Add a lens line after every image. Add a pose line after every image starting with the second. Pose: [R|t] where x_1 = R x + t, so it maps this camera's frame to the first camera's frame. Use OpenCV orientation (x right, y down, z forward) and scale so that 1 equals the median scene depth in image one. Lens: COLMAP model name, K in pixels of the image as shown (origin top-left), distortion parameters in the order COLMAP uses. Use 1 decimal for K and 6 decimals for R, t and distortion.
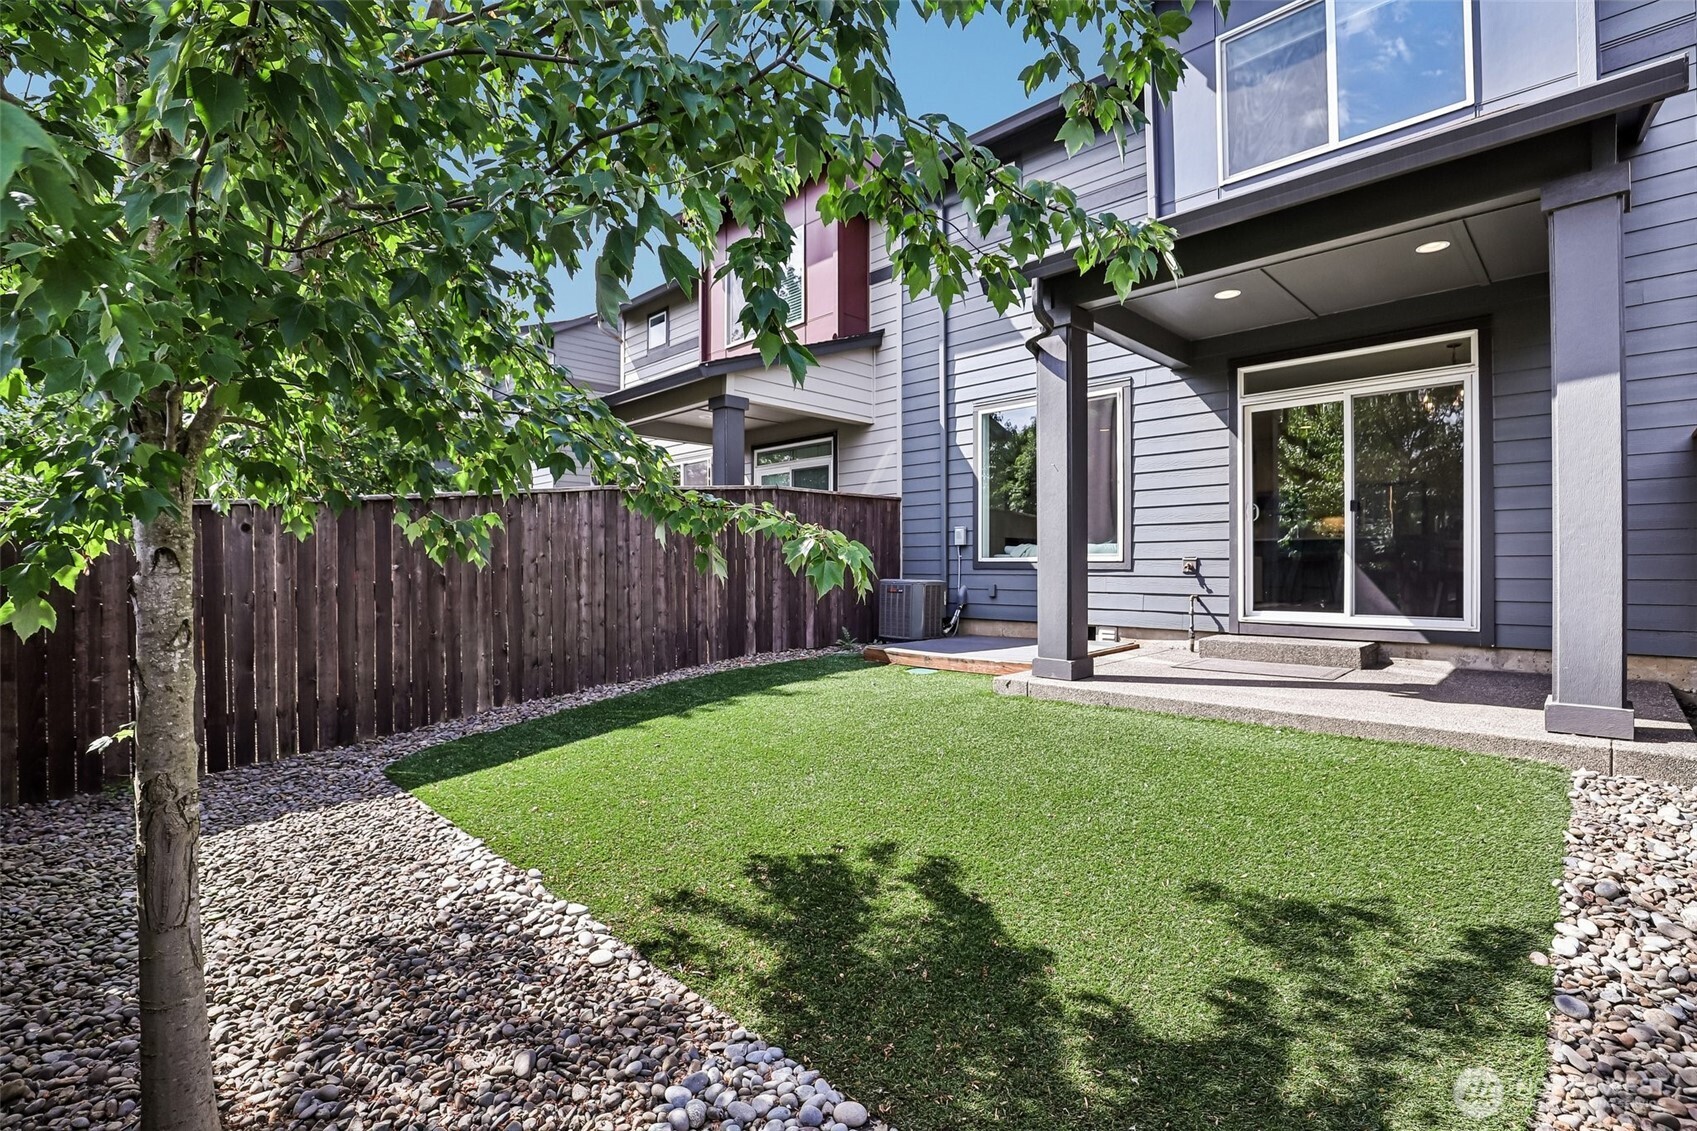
lens RADIAL K [[778.1, 0, 848.5], [0, 778.1, 565.5], [0, 0, 1]] dist [-0.015830, 0.000917]
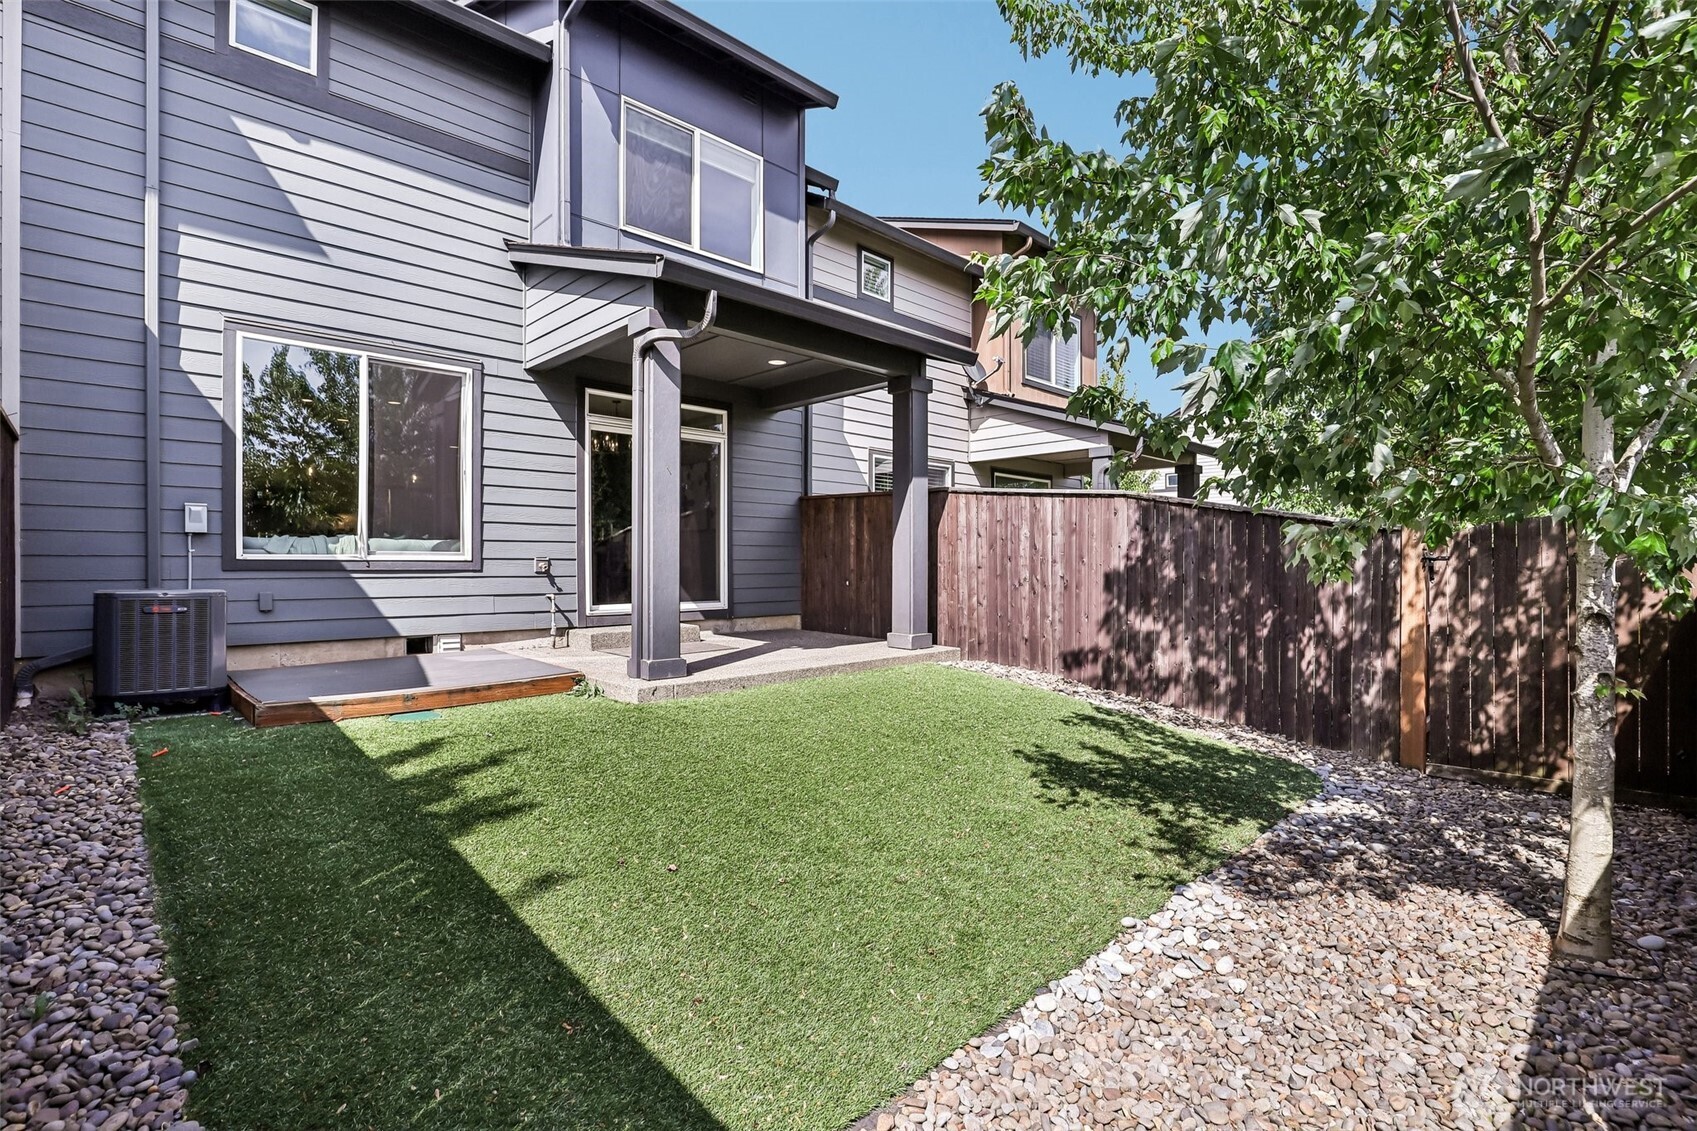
lens RADIAL K [[778.1, 0, 848.5], [0, 778.1, 565.5], [0, 0, 1]] dist [-0.015830, 0.000917]
pose [[0.028681, 0.000575, 0.999588, -0.582989], [-0.000052, 1.000000, -0.000574, 0.000668], [-0.999589, -0.000036, 0.028681, 0.577614]]
